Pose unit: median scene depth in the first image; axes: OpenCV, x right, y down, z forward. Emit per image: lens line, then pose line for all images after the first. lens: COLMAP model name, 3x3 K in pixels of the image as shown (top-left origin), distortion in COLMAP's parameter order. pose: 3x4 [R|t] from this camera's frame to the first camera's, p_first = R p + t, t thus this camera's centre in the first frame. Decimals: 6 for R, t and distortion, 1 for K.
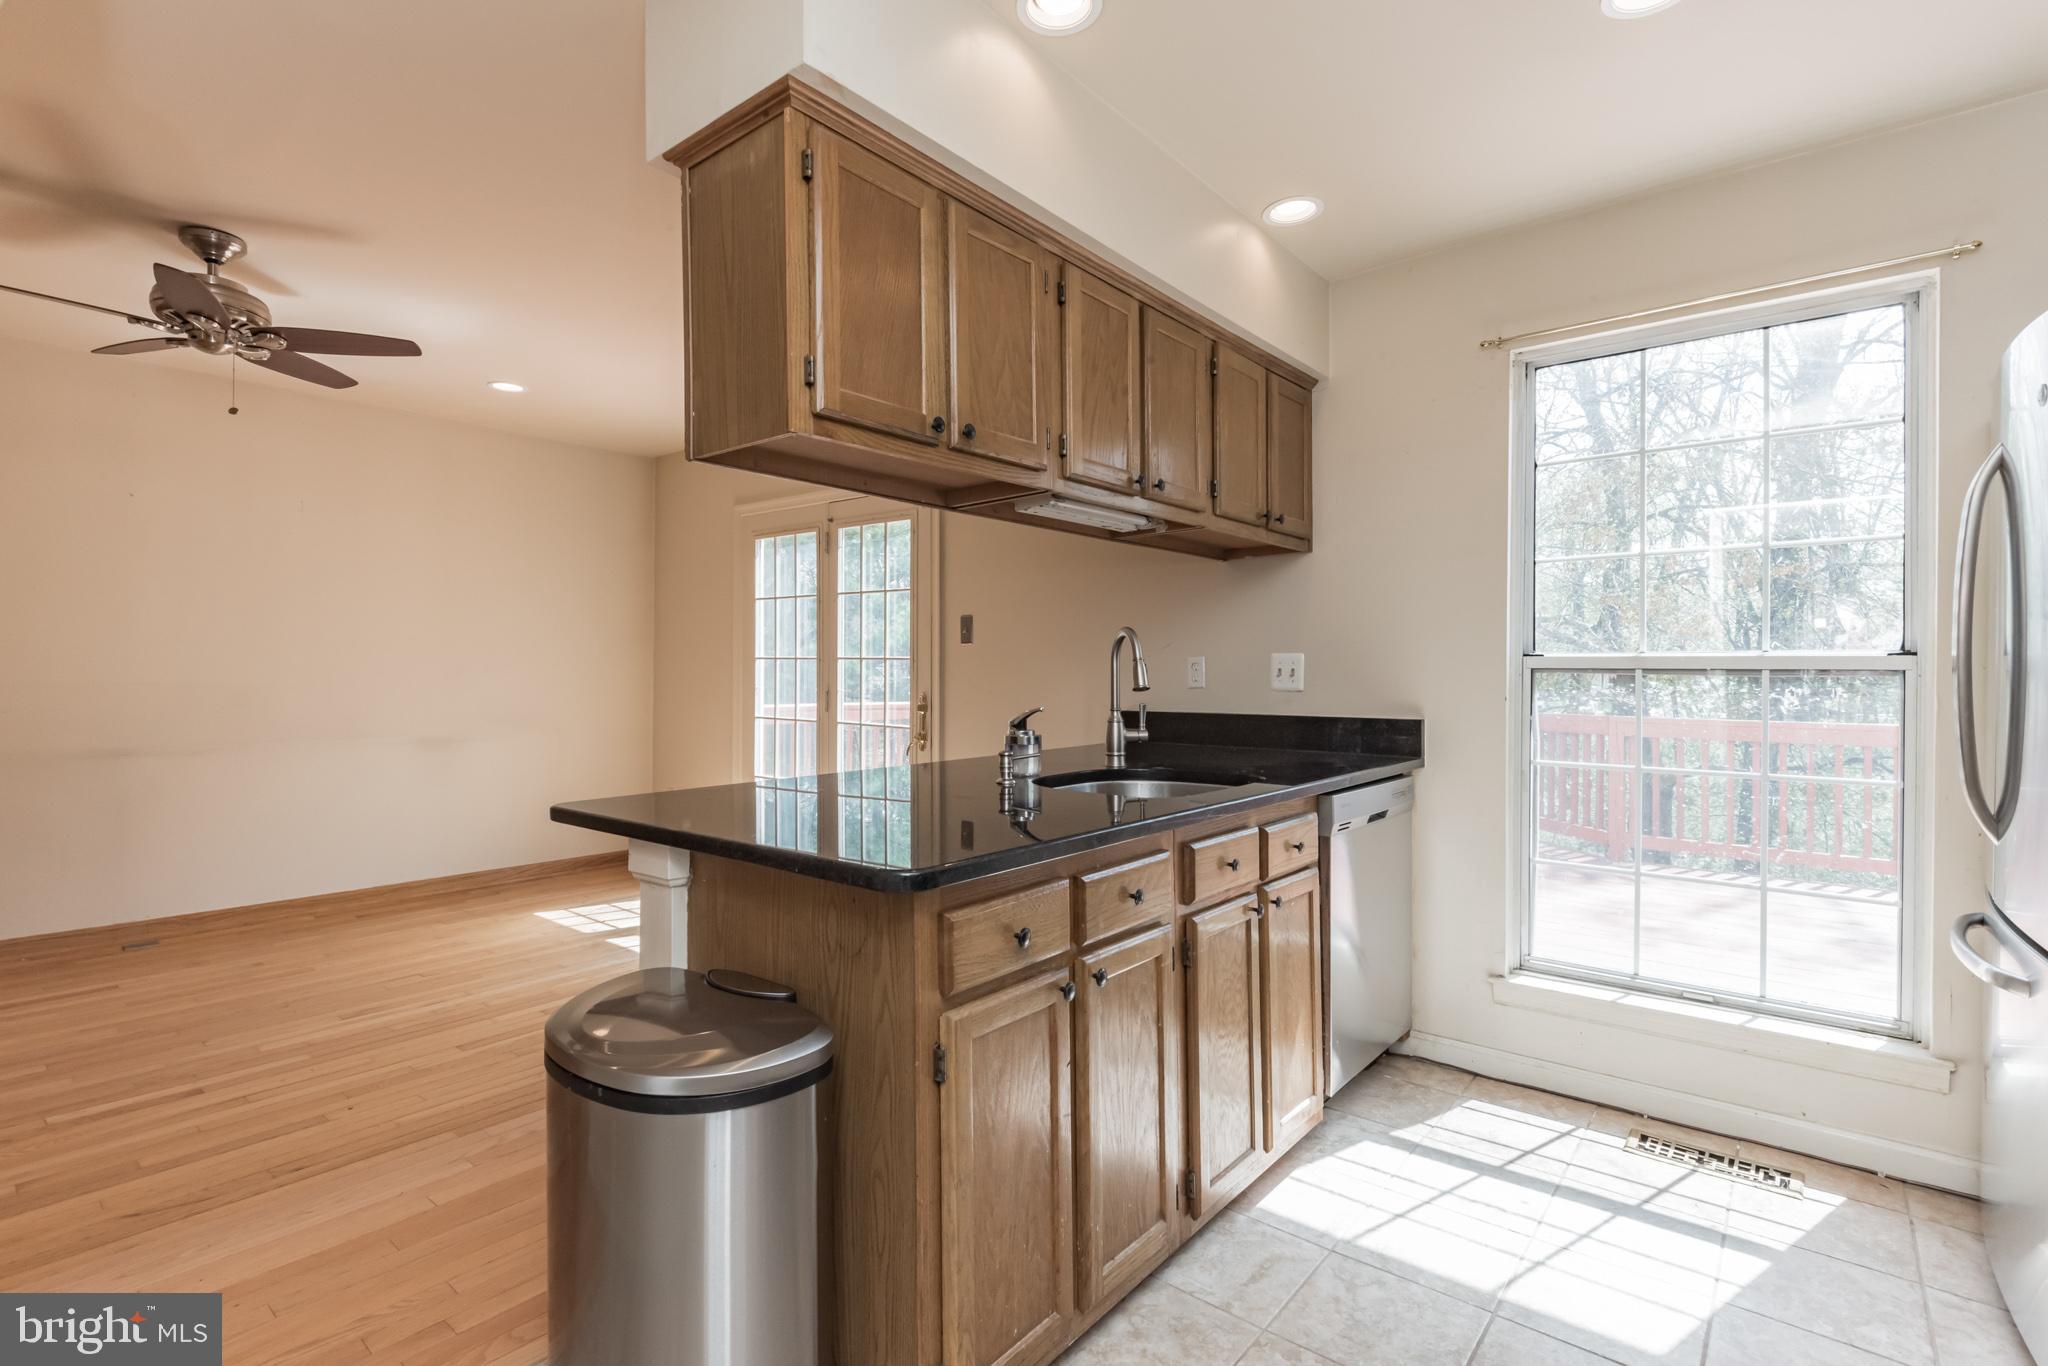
lens RADIAL K [[956.9, 0, 1032.3], [0, 956.9, 670.8], [0, 0, 1]] dist [0.023600, -0.009296]
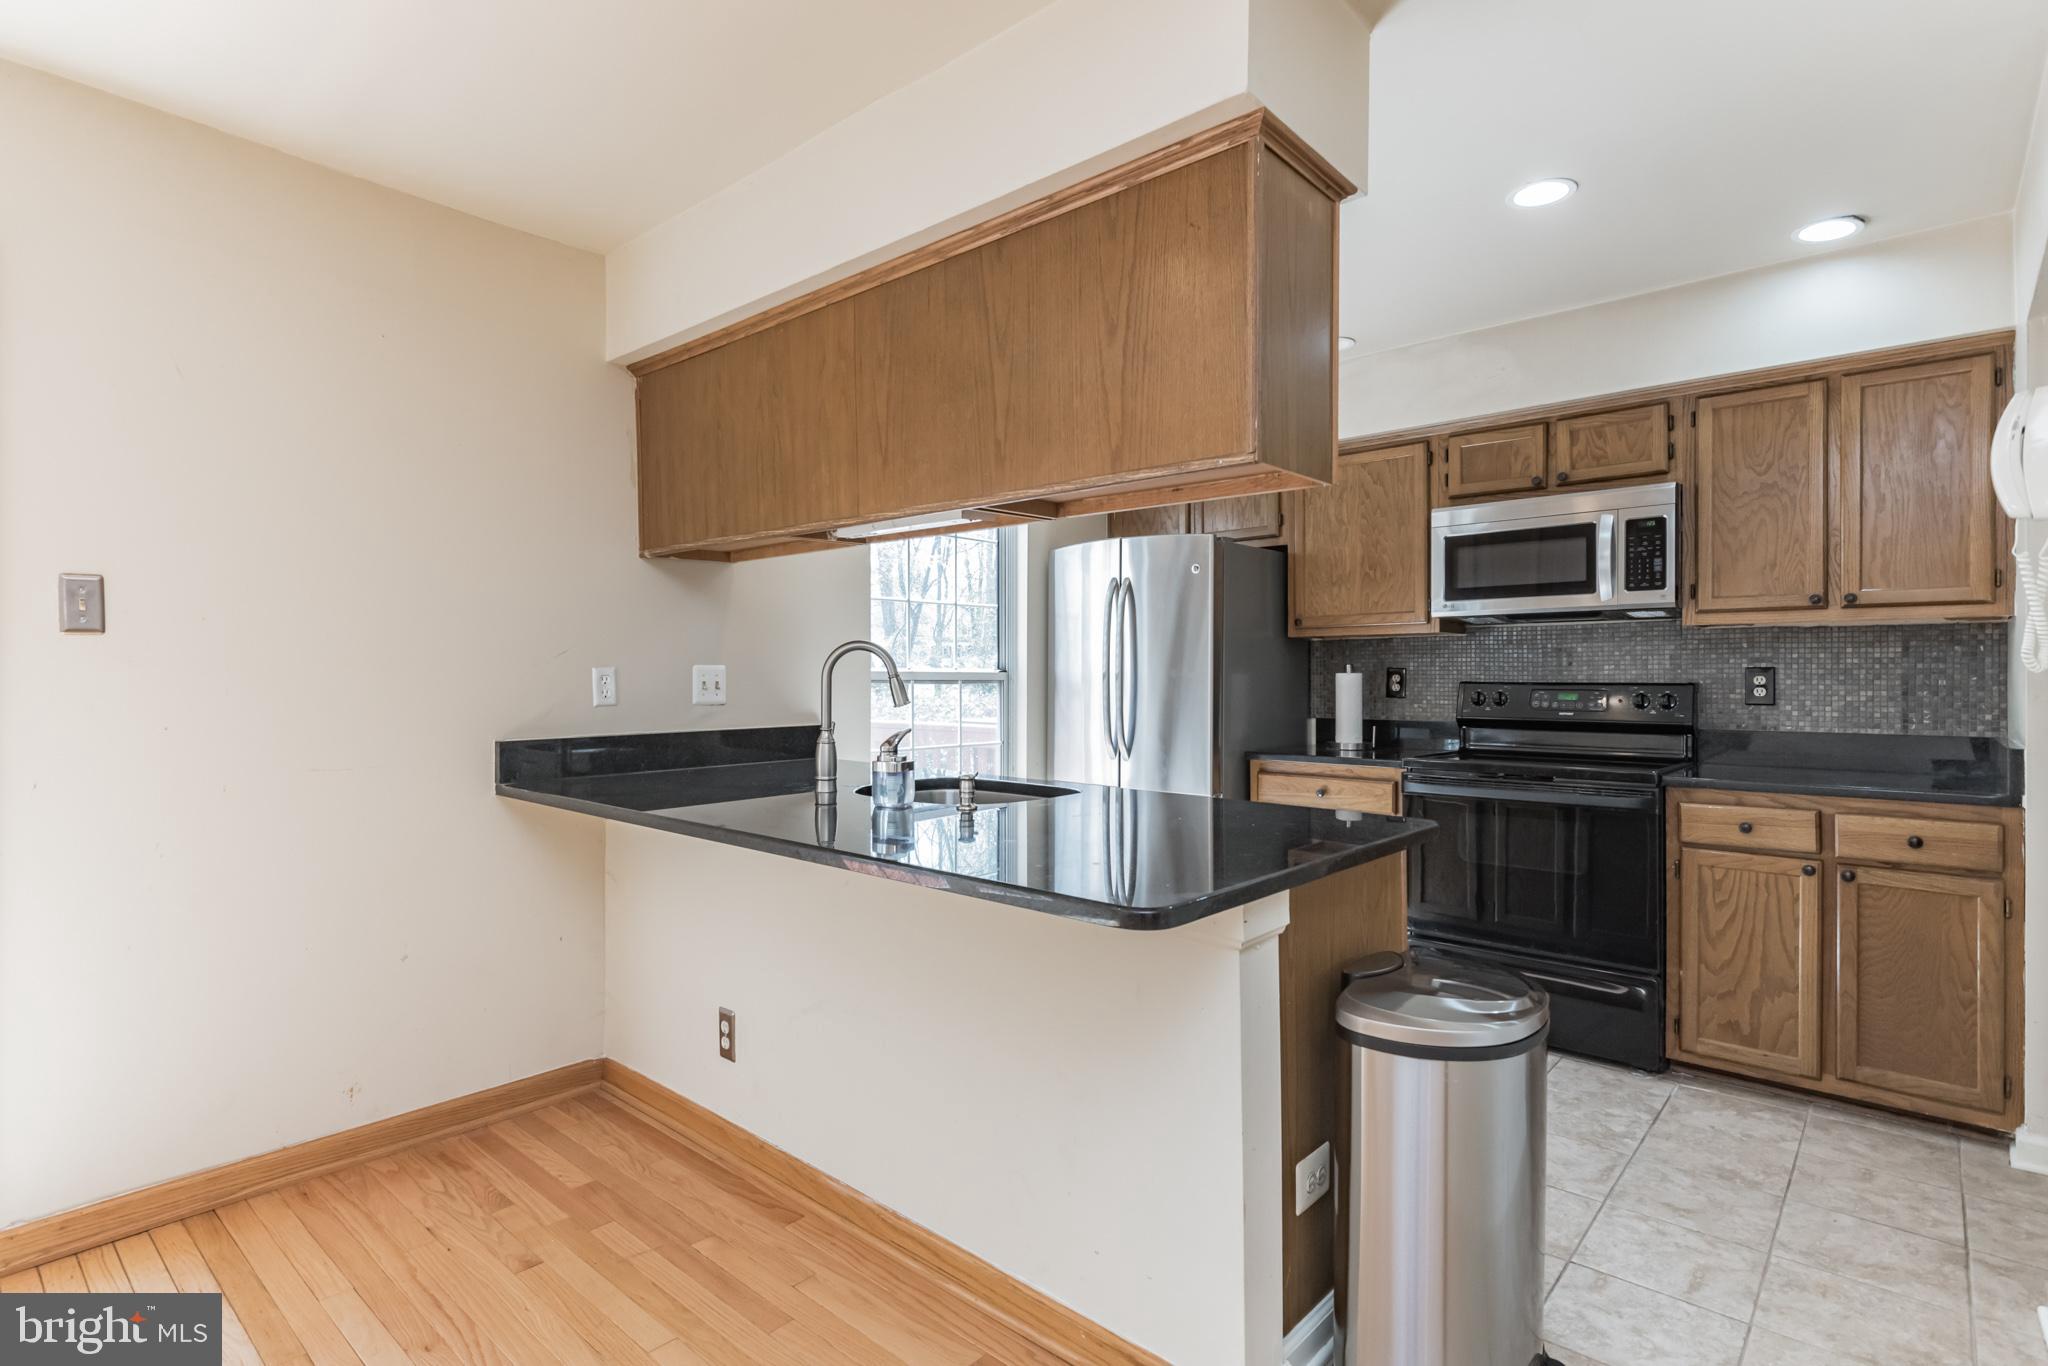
lens RADIAL K [[1013.2, 0, 991.4], [0, 1013.2, 673.0], [0, 0, 1]] dist [0.013320, -0.000347]
pose [[0.051768, 0.000001, 0.998659, -0.989096], [-0.000861, 1.000000, 0.000043, -0.015205], [-0.998659, -0.000862, 0.051768, 0.912135]]
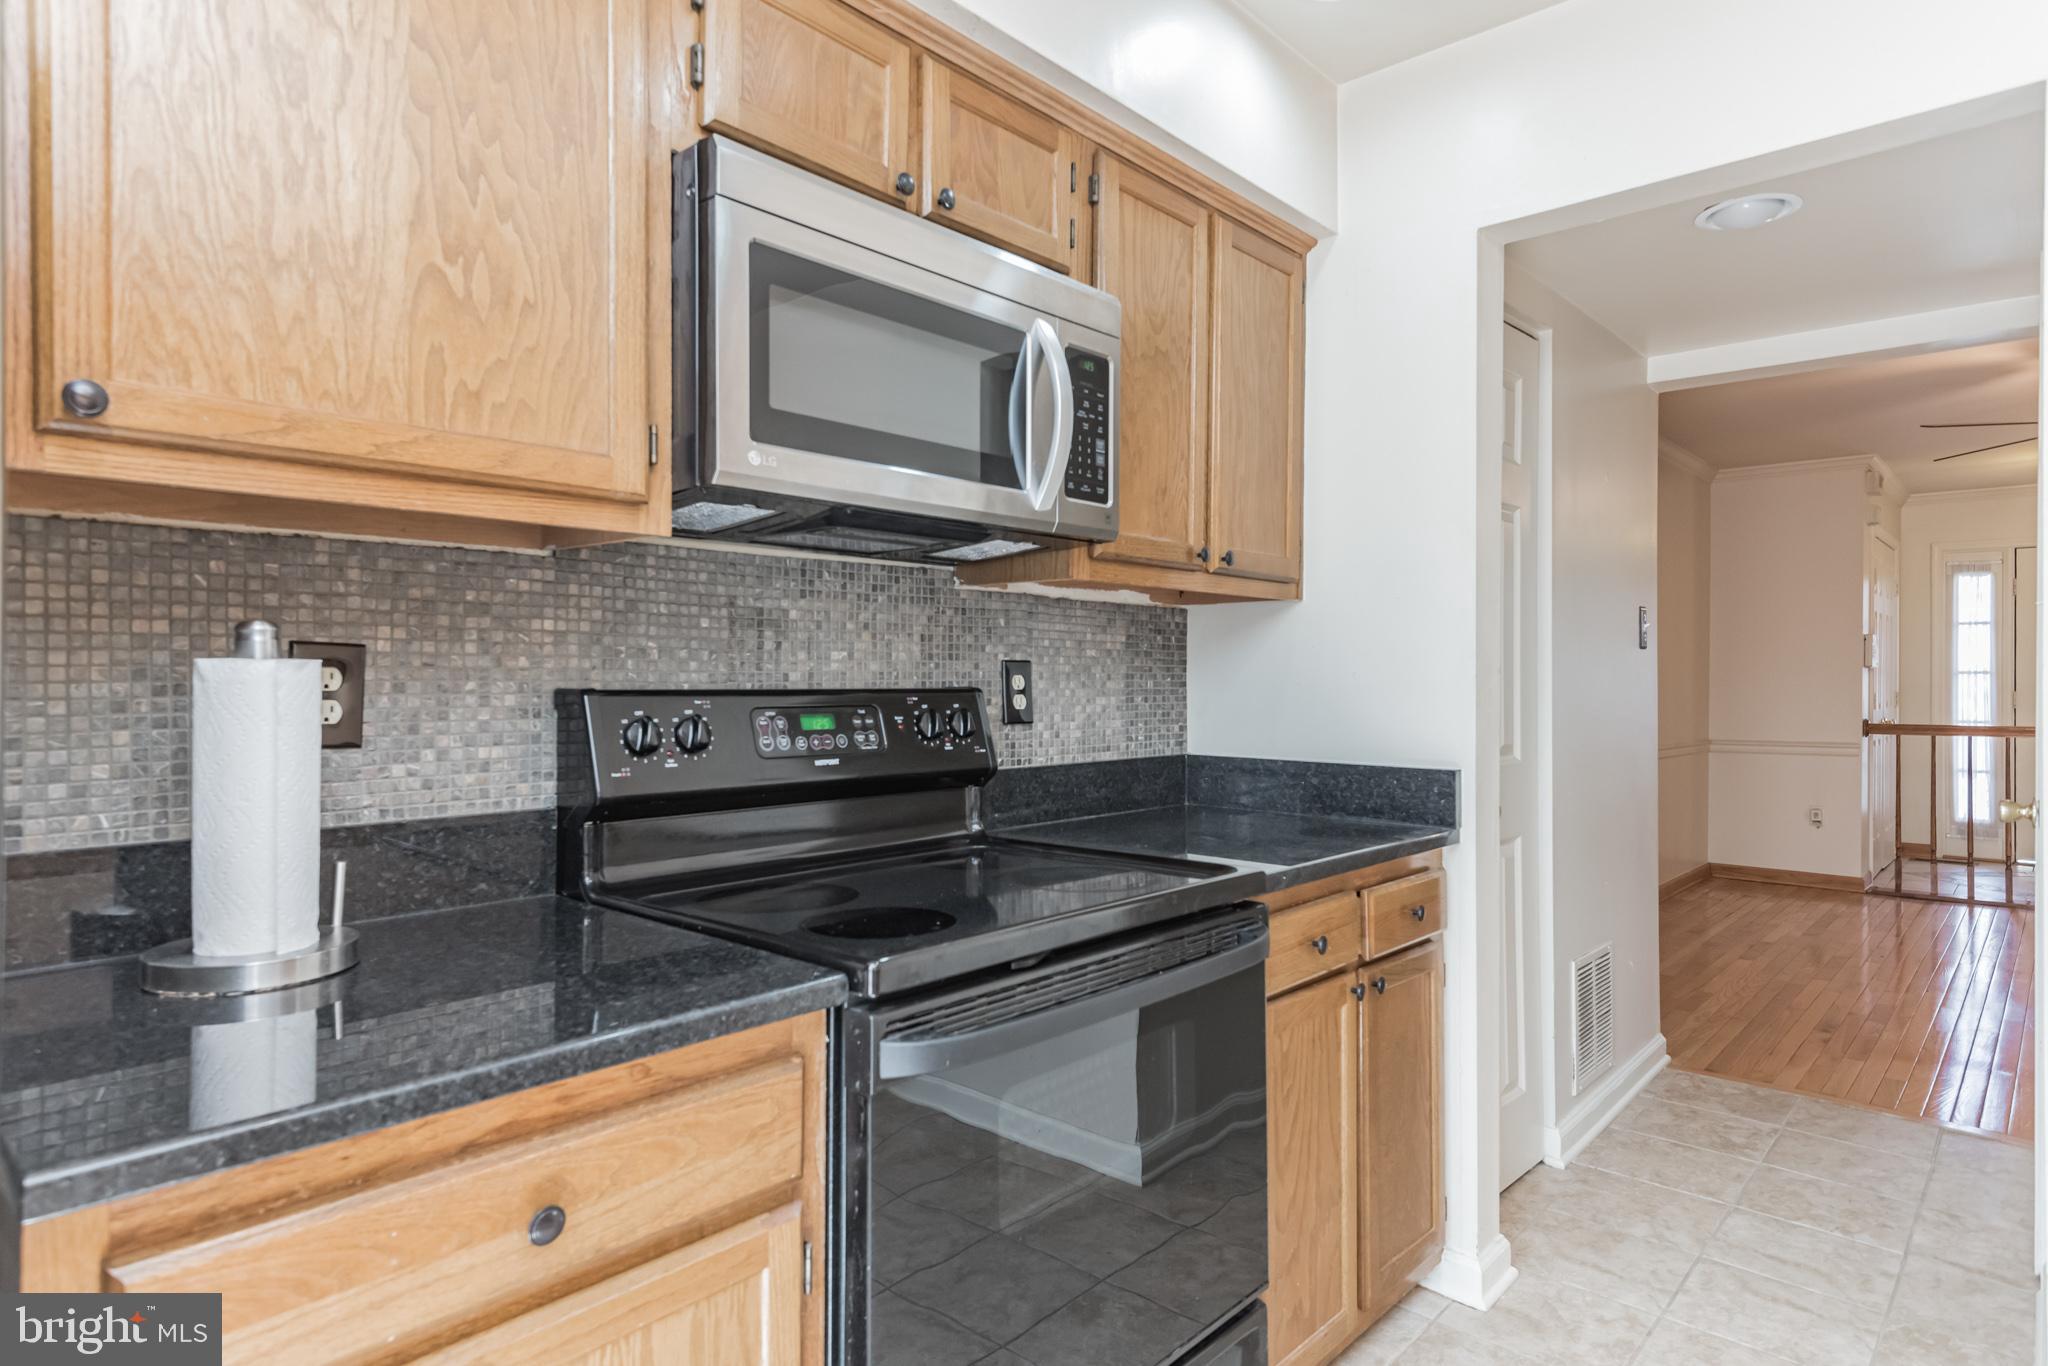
lens RADIAL K [[1154.0, 0, 1034.8], [0, 1154.0, 676.7], [0, 0, 1]] dist [0.056253, 0.000671]
pose [[-0.998972, -0.006920, 0.044793, 0.460538], [-0.006967, 0.999975, -0.000895, -0.009928], [-0.044785, -0.001206, -0.998996, 0.867022]]
